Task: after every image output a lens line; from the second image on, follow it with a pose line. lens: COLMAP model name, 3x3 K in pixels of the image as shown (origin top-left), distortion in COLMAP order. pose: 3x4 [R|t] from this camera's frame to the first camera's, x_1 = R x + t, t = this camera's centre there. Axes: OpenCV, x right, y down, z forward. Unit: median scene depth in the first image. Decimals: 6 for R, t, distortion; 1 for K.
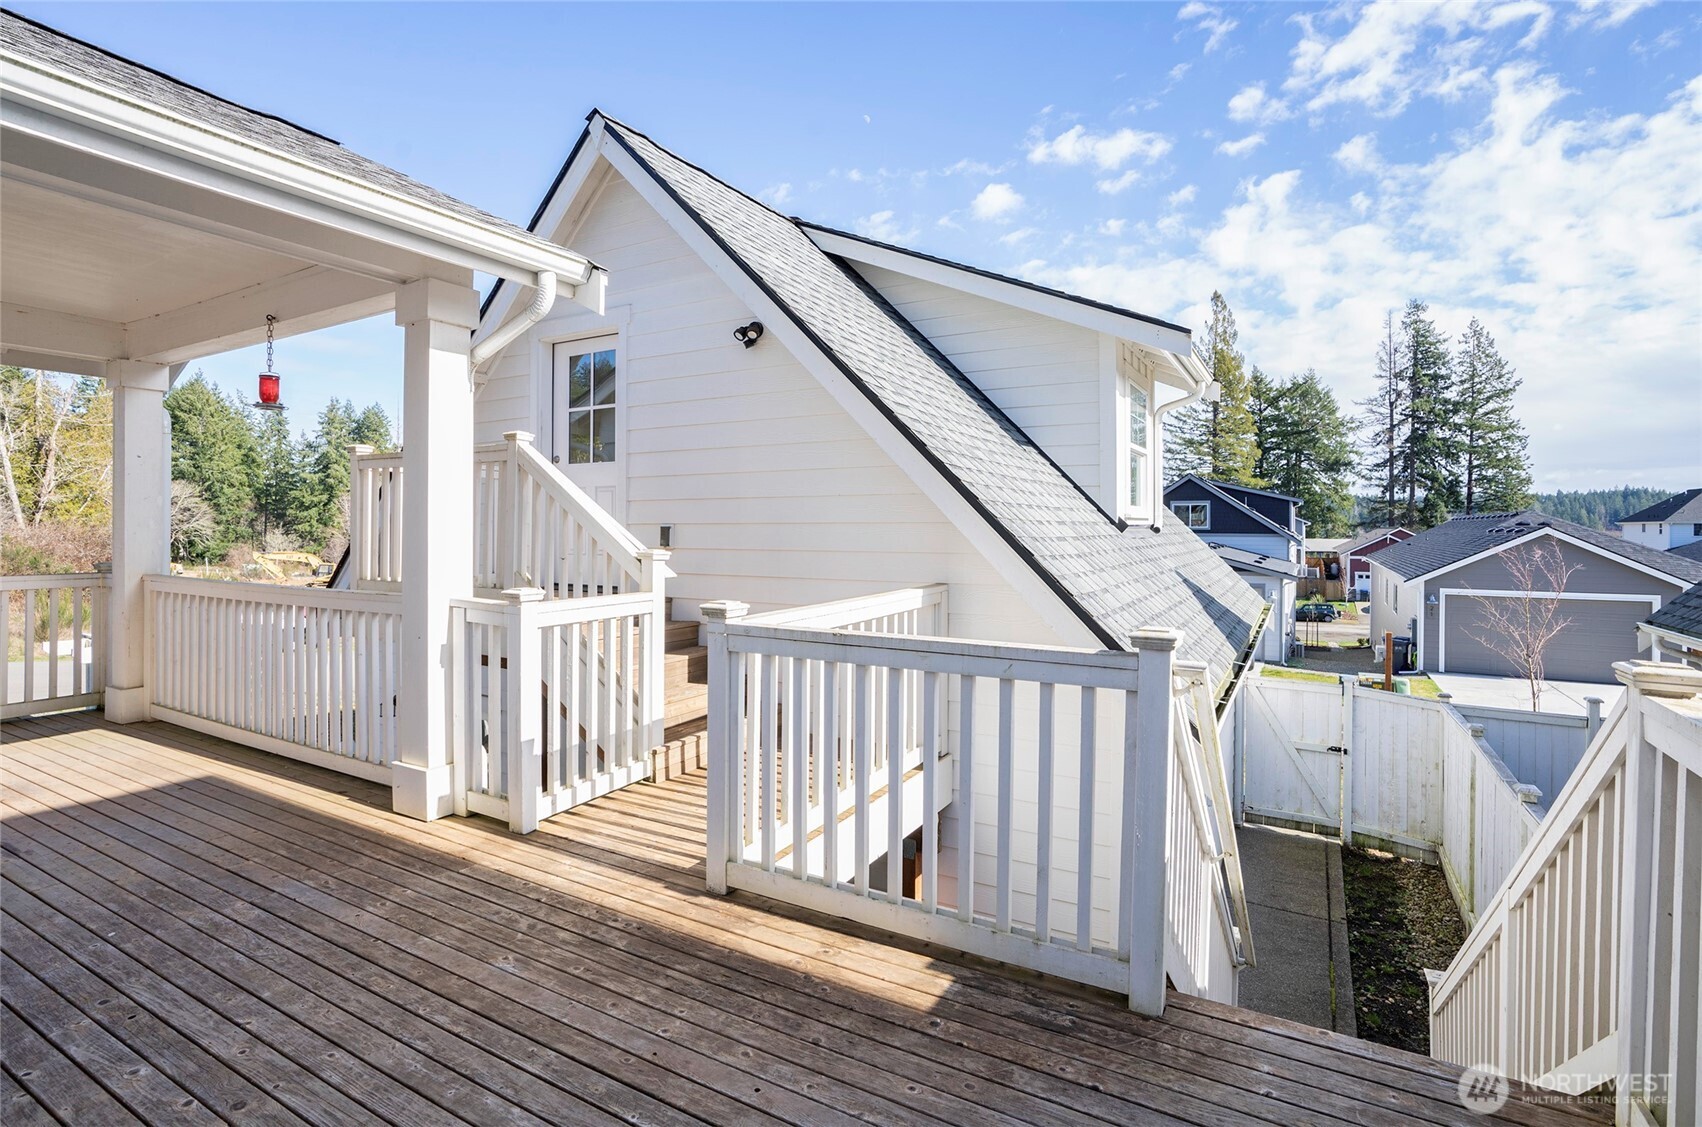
lens RADIAL K [[820.1, 0, 853.2], [0, 820.1, 522.2], [0, 0, 1]] dist [-0.034849, 0.001671]
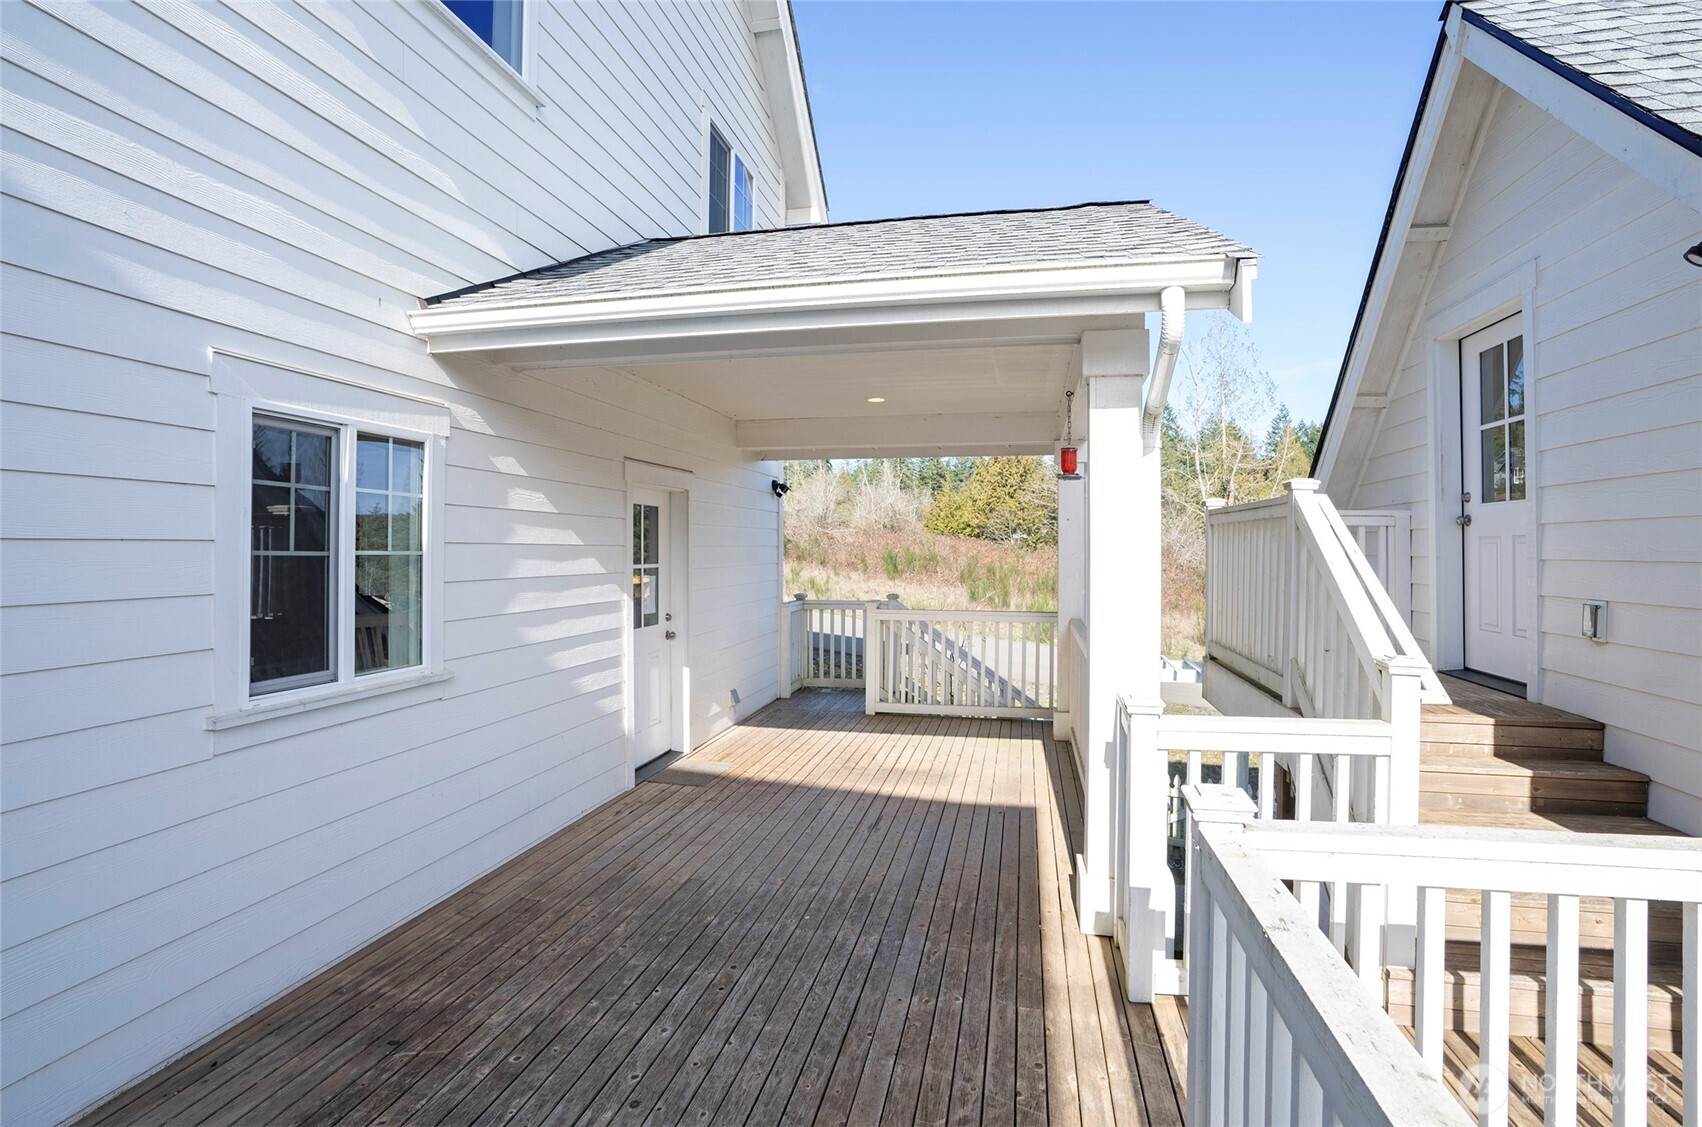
lens RADIAL K [[820.1, 0, 855.0], [0, 820.1, 538.1], [0, 0, 1]] dist [-0.034849, 0.001671]
pose [[0.303926, -0.012056, -0.952619, 0.165346], [0.004235, 0.999927, -0.011304, -0.039341], [0.952686, -0.000599, 0.303955, 0.297812]]
